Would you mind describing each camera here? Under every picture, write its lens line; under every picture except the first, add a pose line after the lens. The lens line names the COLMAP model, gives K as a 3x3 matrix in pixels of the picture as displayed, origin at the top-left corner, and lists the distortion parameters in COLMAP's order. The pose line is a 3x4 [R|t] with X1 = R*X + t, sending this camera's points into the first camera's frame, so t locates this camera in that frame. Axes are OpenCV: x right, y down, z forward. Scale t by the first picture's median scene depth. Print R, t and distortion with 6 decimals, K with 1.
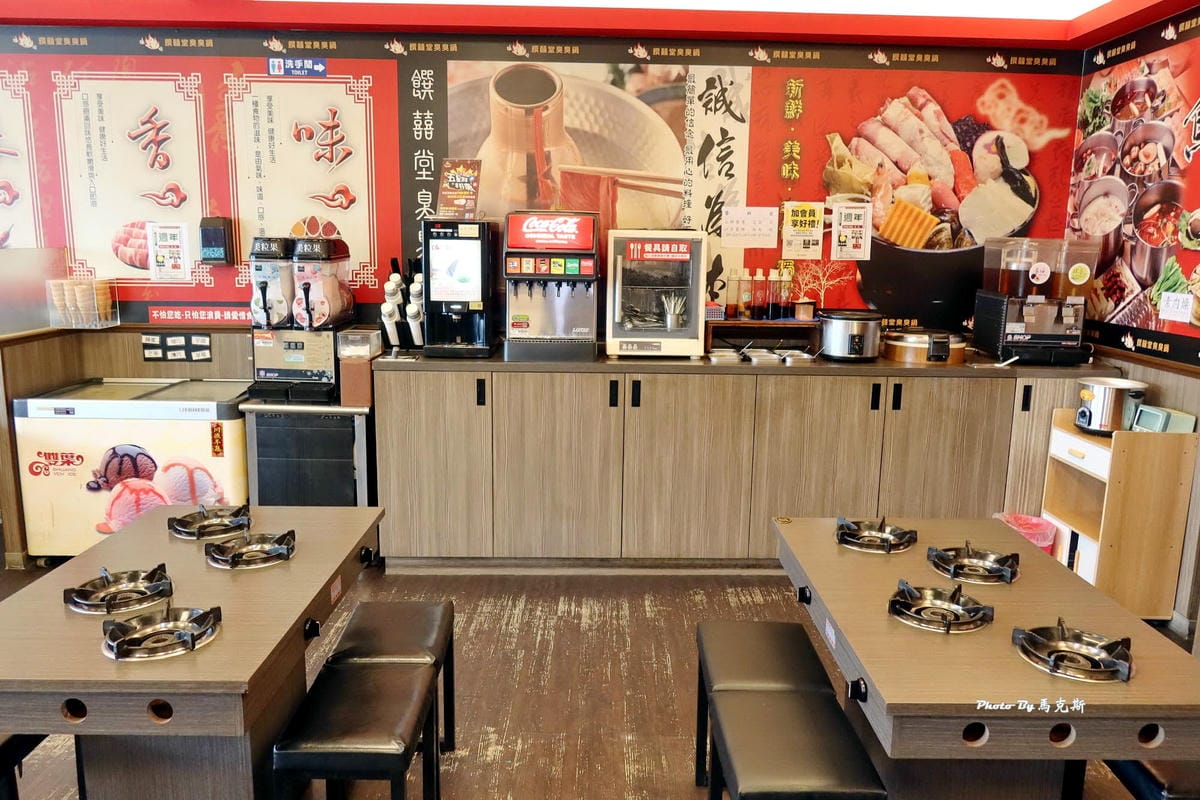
lens RADIAL K [[882.7, 0, 600.0], [0, 882.7, 400.0], [0, 0, 1]] dist [-0.016823, 0.003337]
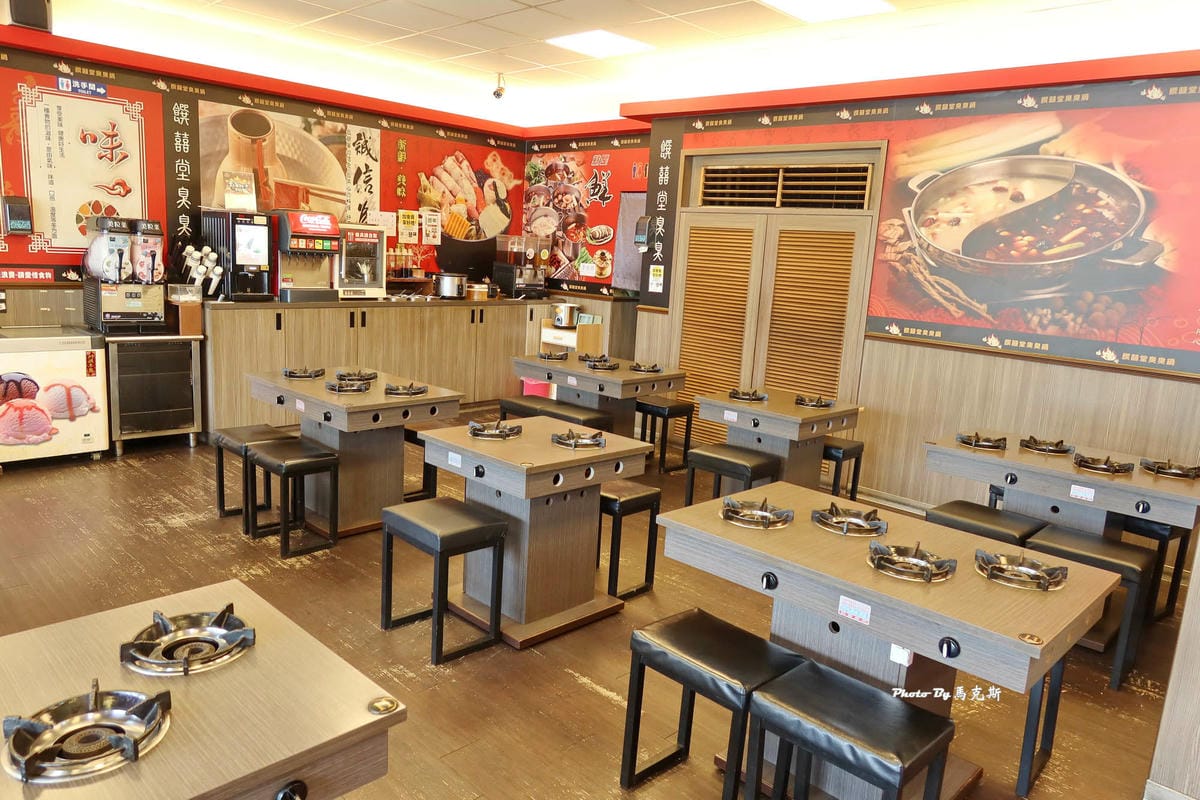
lens RADIAL K [[838.0, 0, 600.0], [0, 838.0, 400.0], [0, 0, 1]] dist [0.000940, 0.004884]
pose [[0.694751, -0.105007, 0.711544, -0.753991], [0.082377, 0.994392, 0.066317, 0.073393], [-0.714518, 0.012541, 0.699505, -0.447049]]
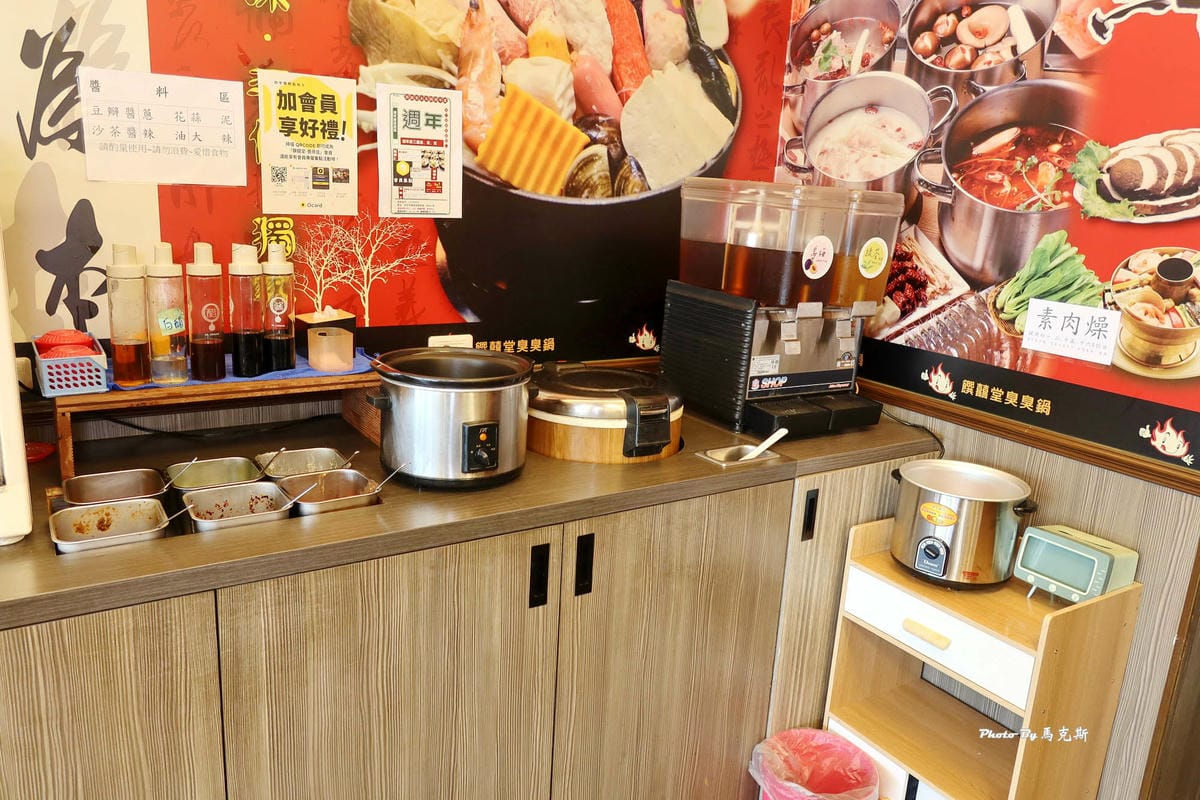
lens RADIAL K [[882.7, 0, 600.0], [0, 882.7, 400.0], [0, 0, 1]] dist [-0.016823, 0.003337]
pose [[0.846370, -0.096230, 0.523830, 0.122187], [0.053792, 0.993958, 0.095680, -0.109514], [-0.529873, -0.052803, 0.846432, 0.593281]]
